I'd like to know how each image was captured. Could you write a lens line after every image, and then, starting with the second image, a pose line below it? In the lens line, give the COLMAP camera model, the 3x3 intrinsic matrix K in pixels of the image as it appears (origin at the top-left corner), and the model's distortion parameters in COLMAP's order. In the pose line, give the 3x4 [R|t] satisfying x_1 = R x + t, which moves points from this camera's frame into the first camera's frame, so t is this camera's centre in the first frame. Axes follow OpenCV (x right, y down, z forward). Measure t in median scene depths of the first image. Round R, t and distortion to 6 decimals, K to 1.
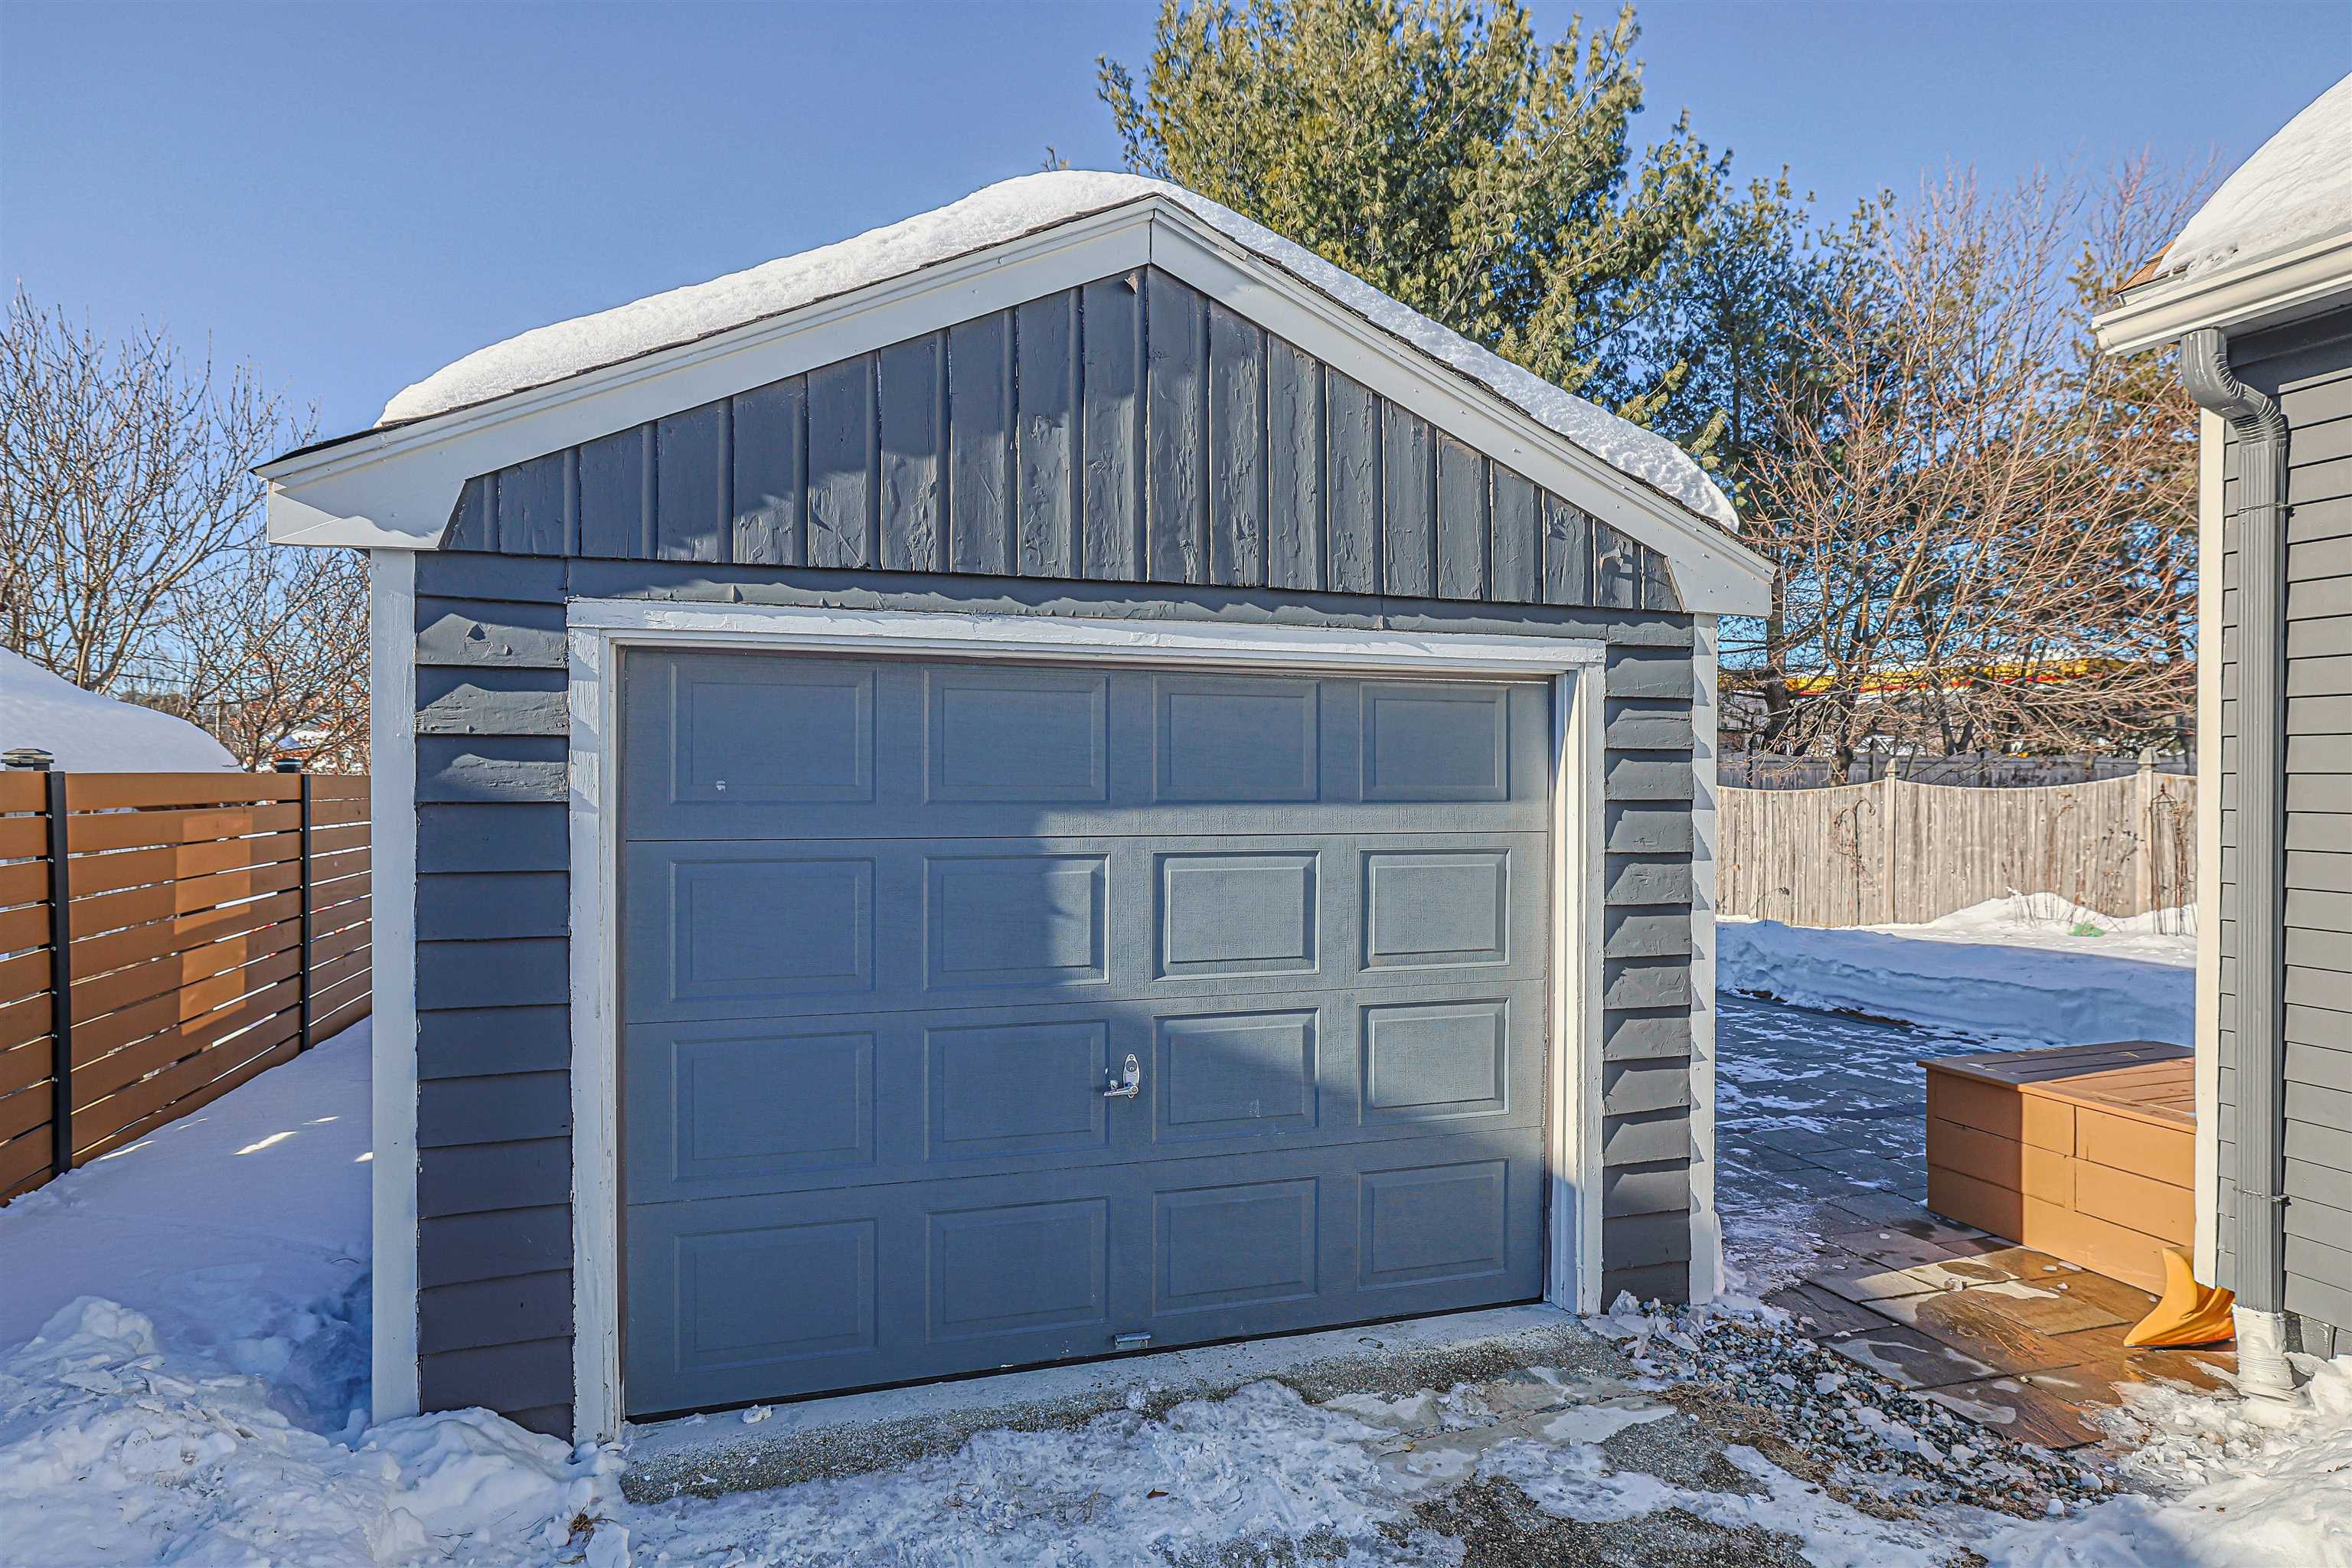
lens RADIAL K [[1327.5, 0, 1197.0], [0, 1327.5, 775.3], [0, 0, 1]] dist [-0.016275, 0.004081]
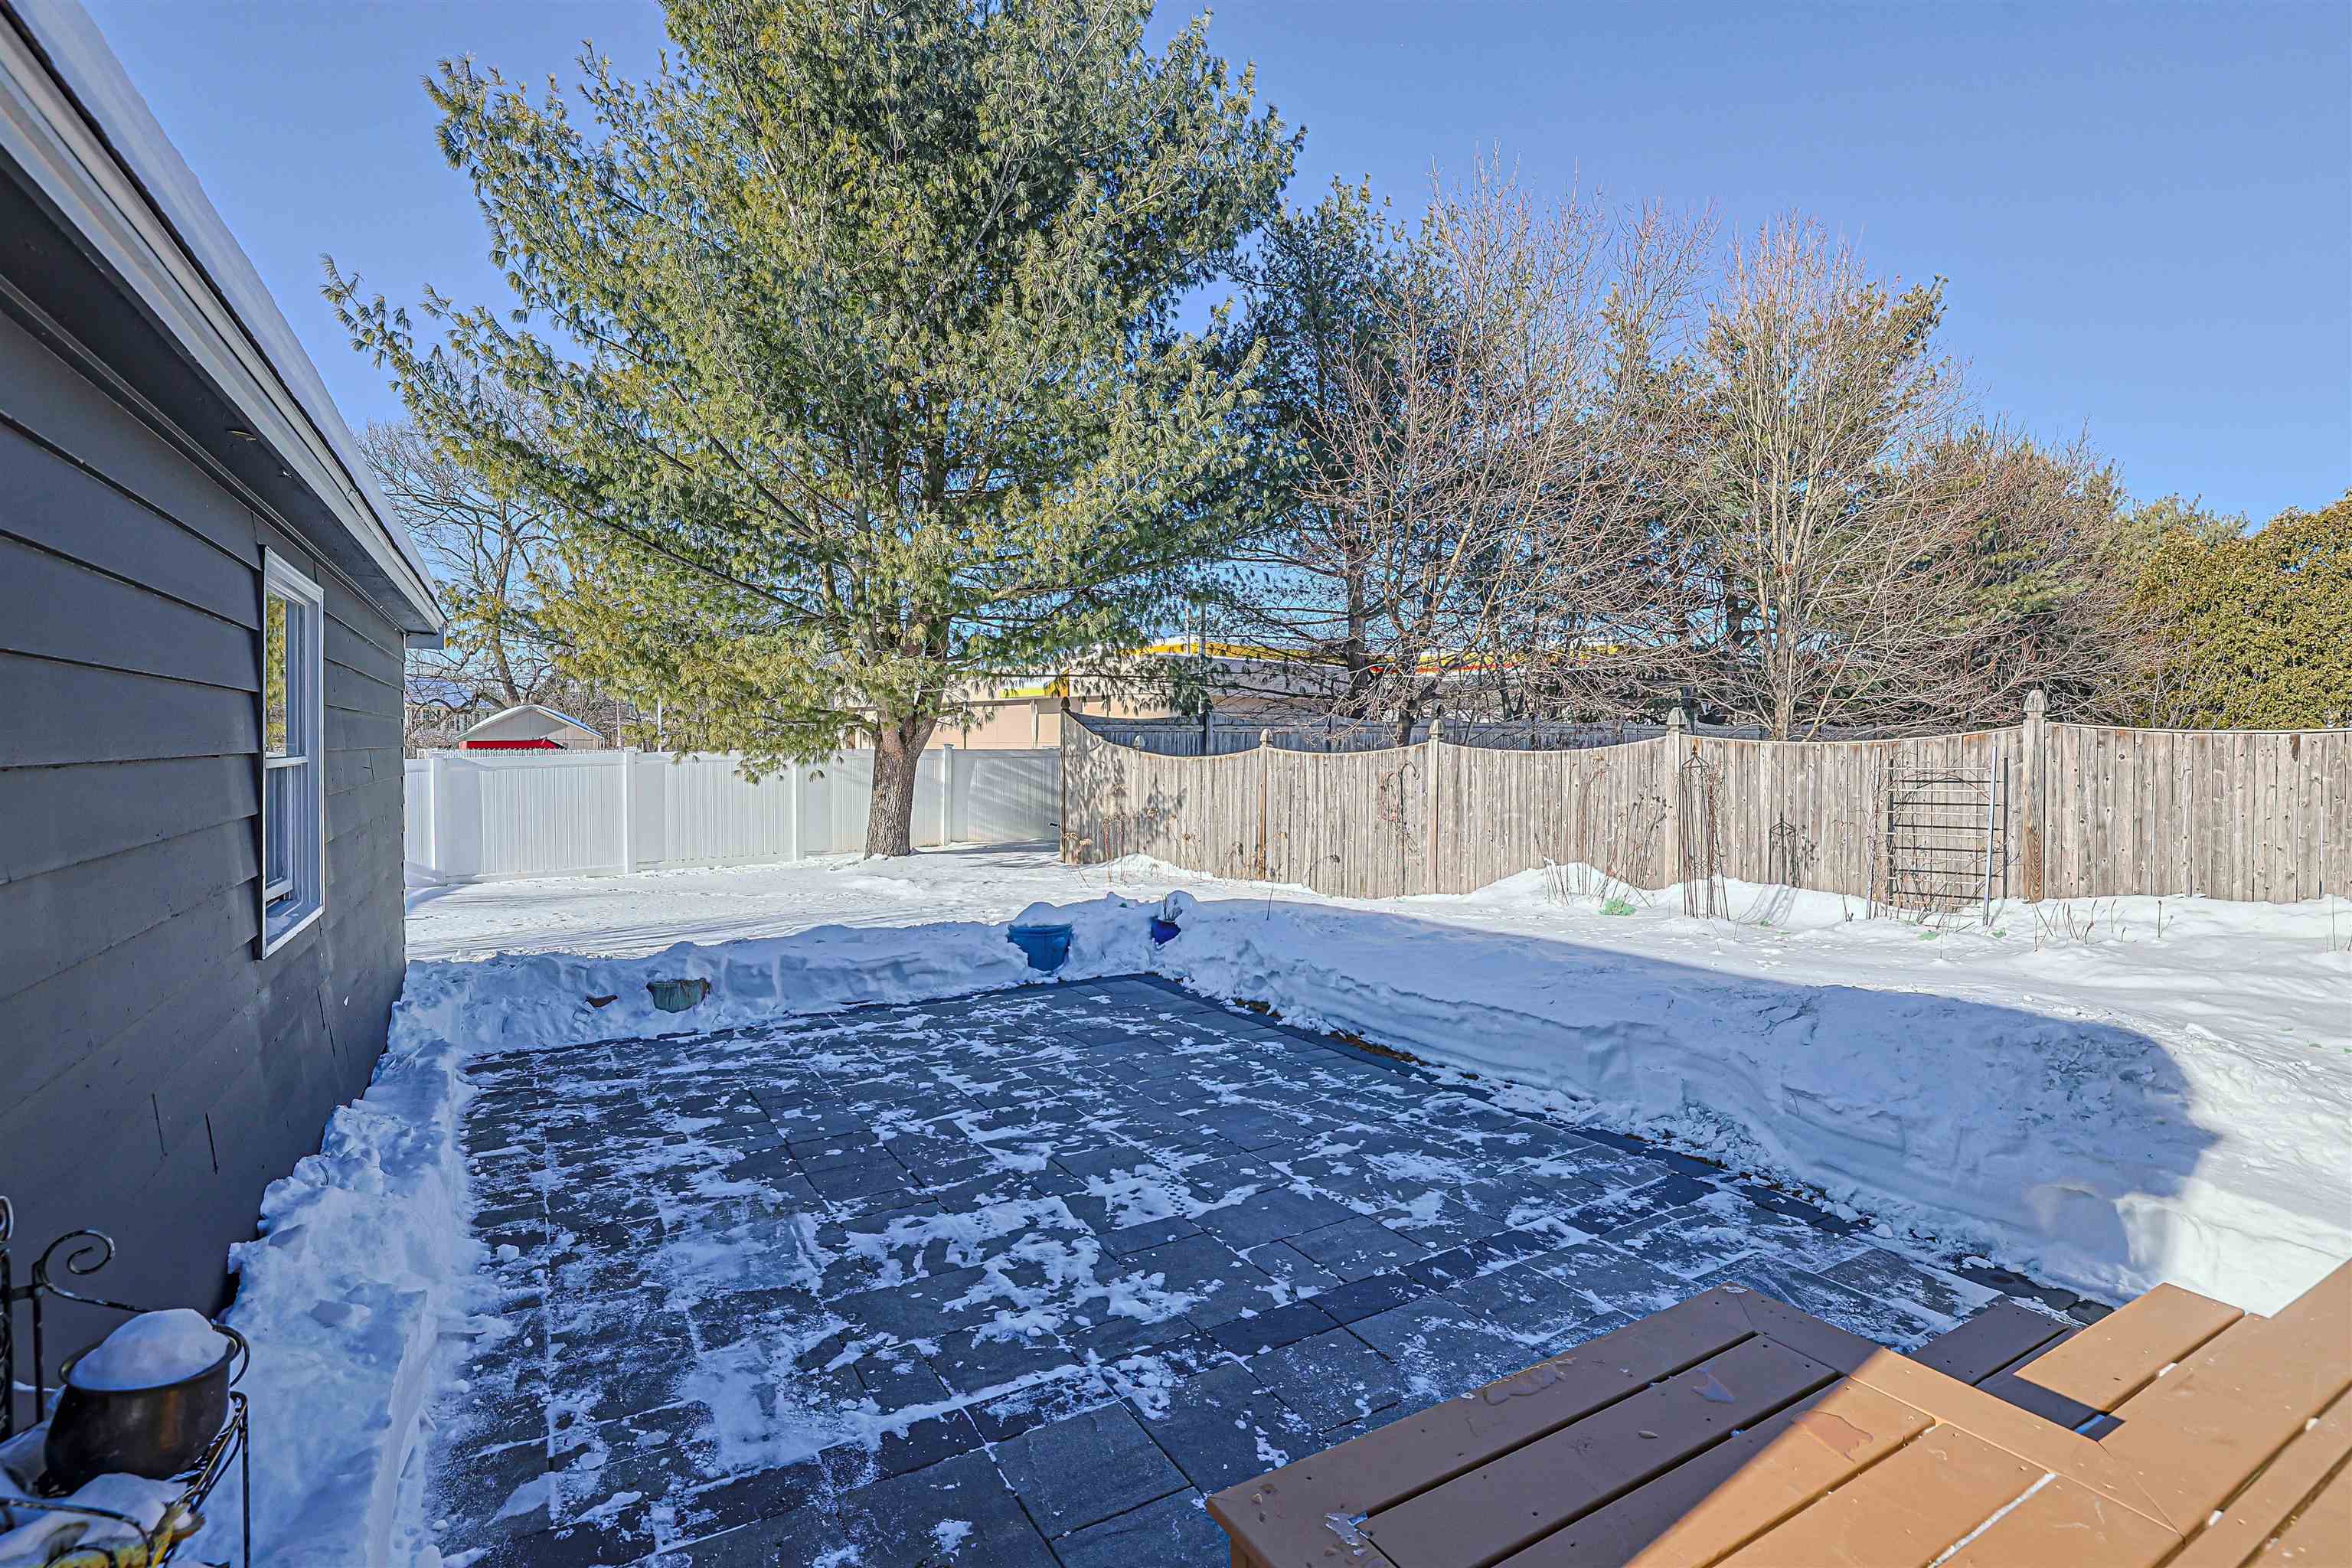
lens RADIAL K [[1091.4, 0, 1183.7], [0, 1091.4, 740.6], [0, 0, 1]] dist [-0.043289, 0.014024]
pose [[0.977184, 0.001943, 0.212387, 0.217543], [-0.002077, 0.999998, 0.000406, 0.002630], [-0.212386, -0.000838, 0.977185, 0.325572]]
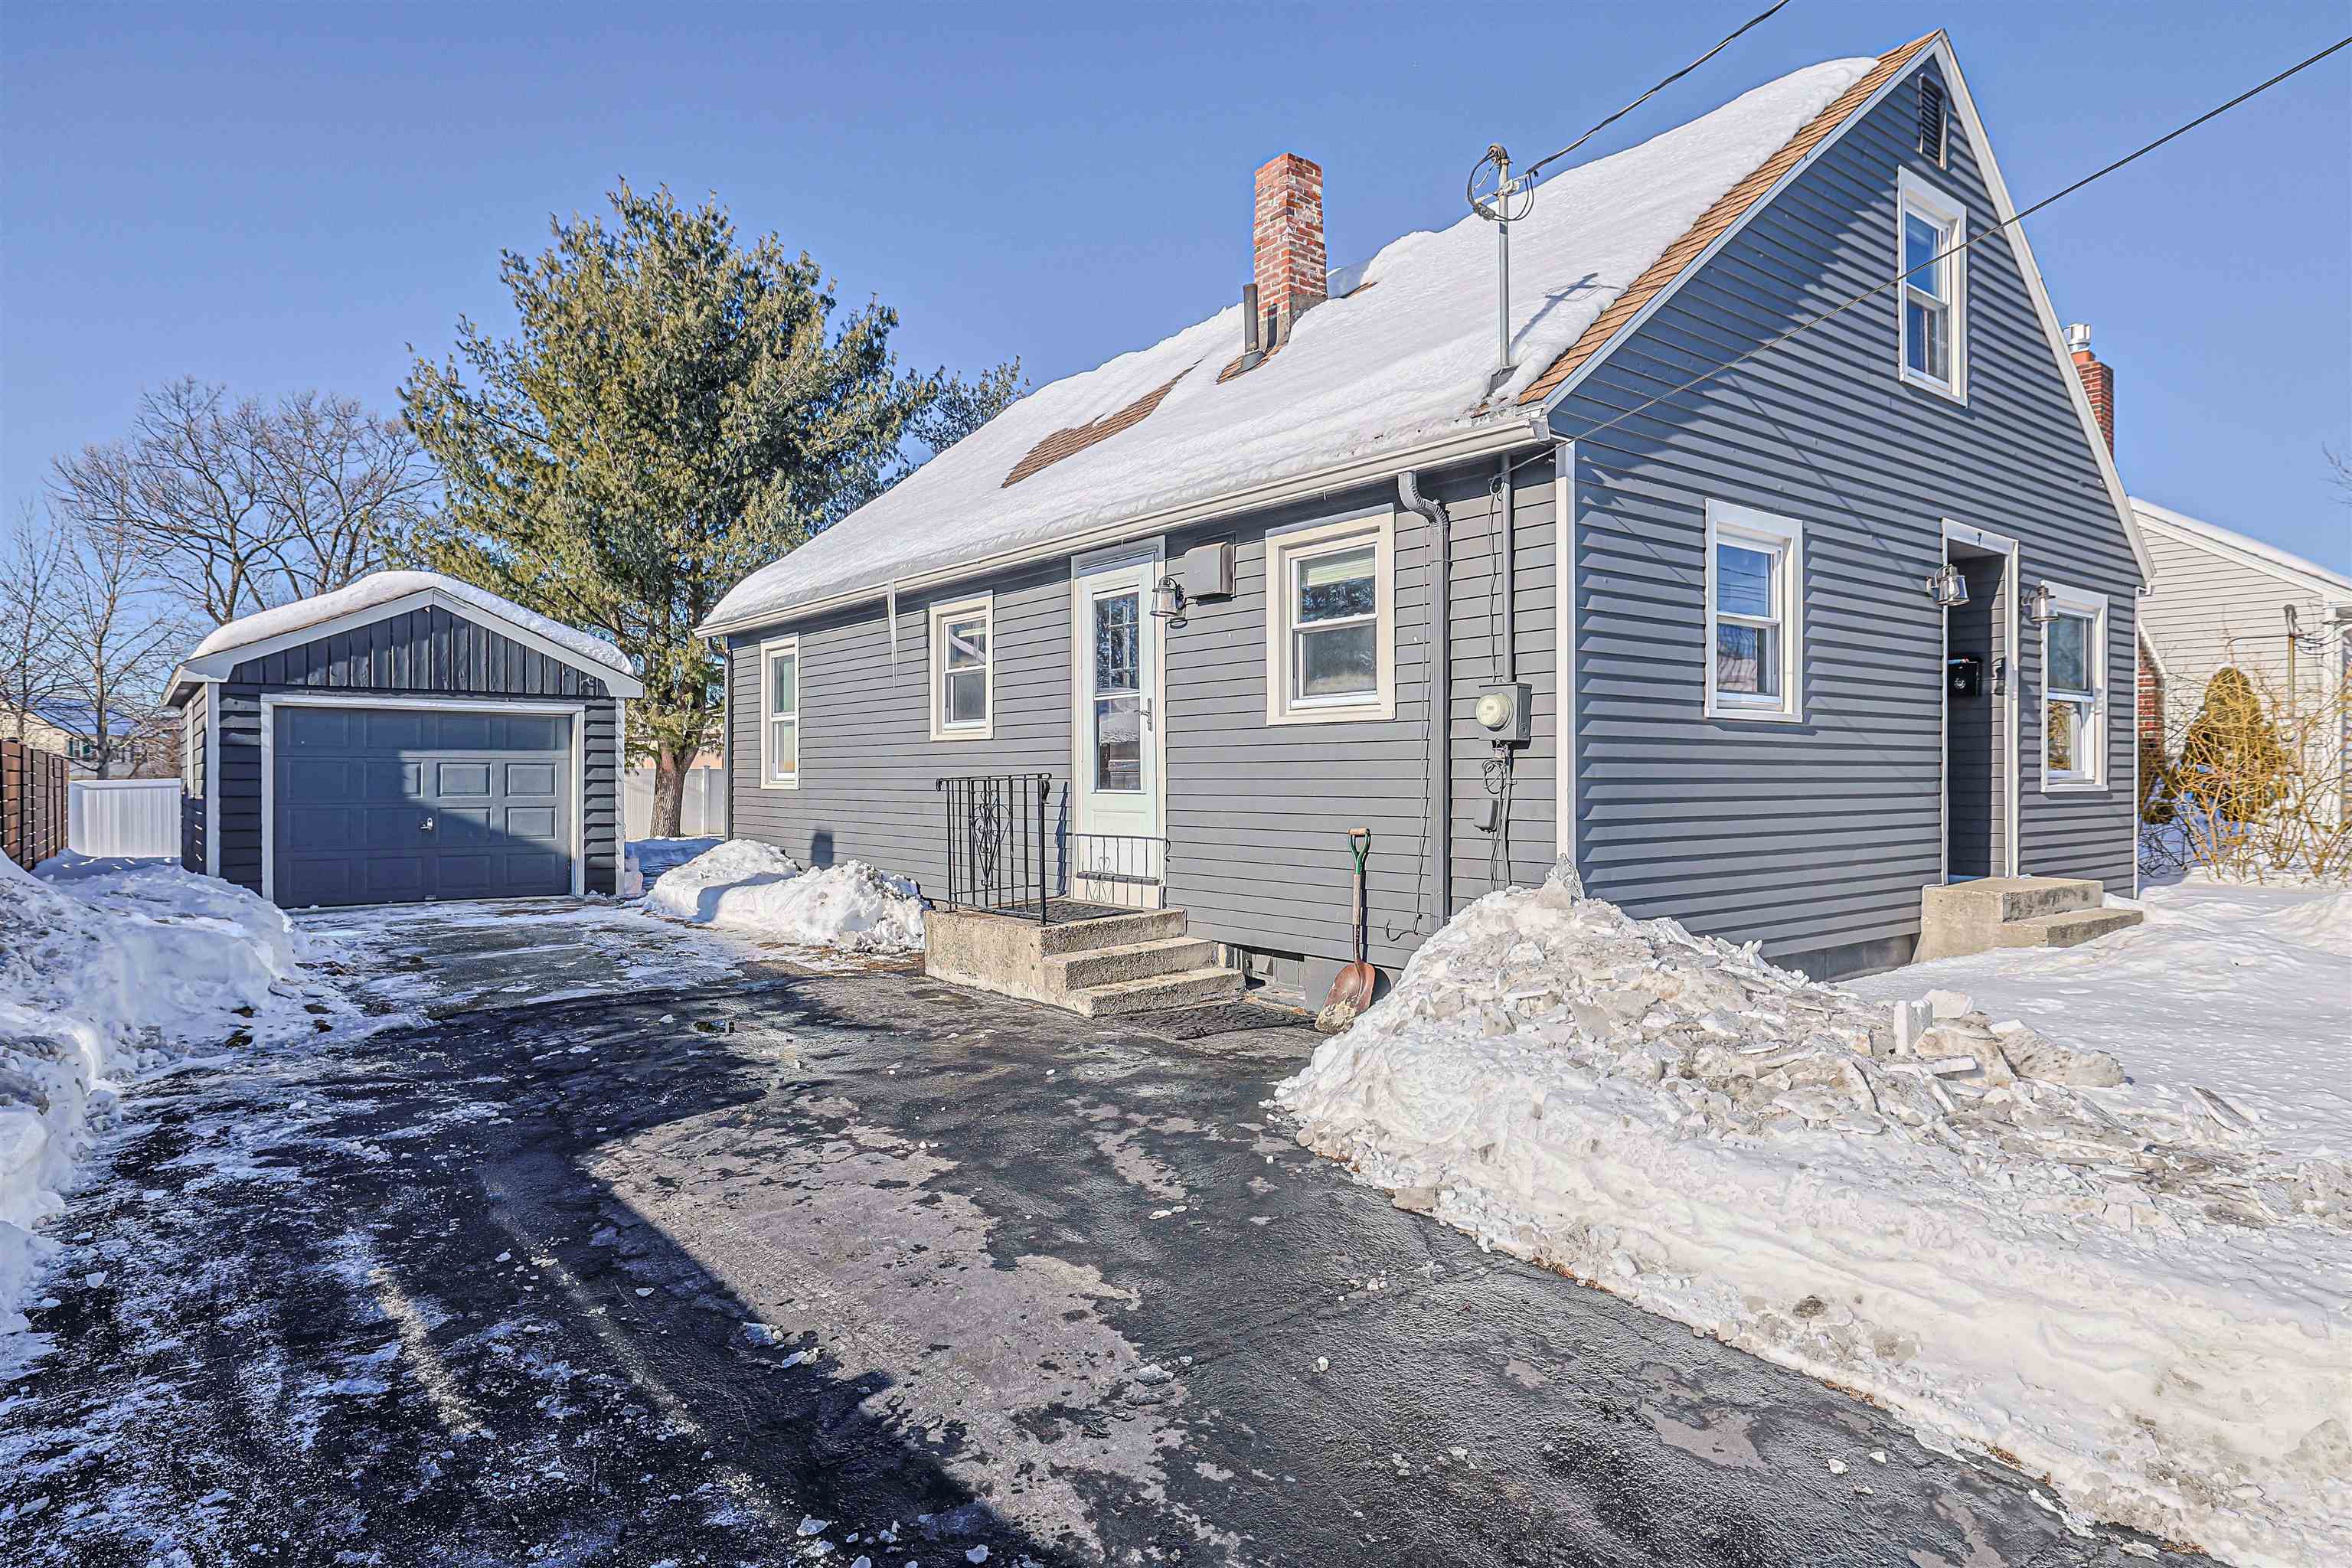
lens RADIAL K [[1327.5, 0, 1183.2], [0, 1327.5, 787.9], [0, 0, 1]] dist [-0.016275, 0.004081]
pose [[0.938299, -0.003375, 0.345810, 0.199447], [-0.000163, 0.999948, 0.010200, 0.028286], [-0.345826, -0.009627, 0.938249, -0.975059]]
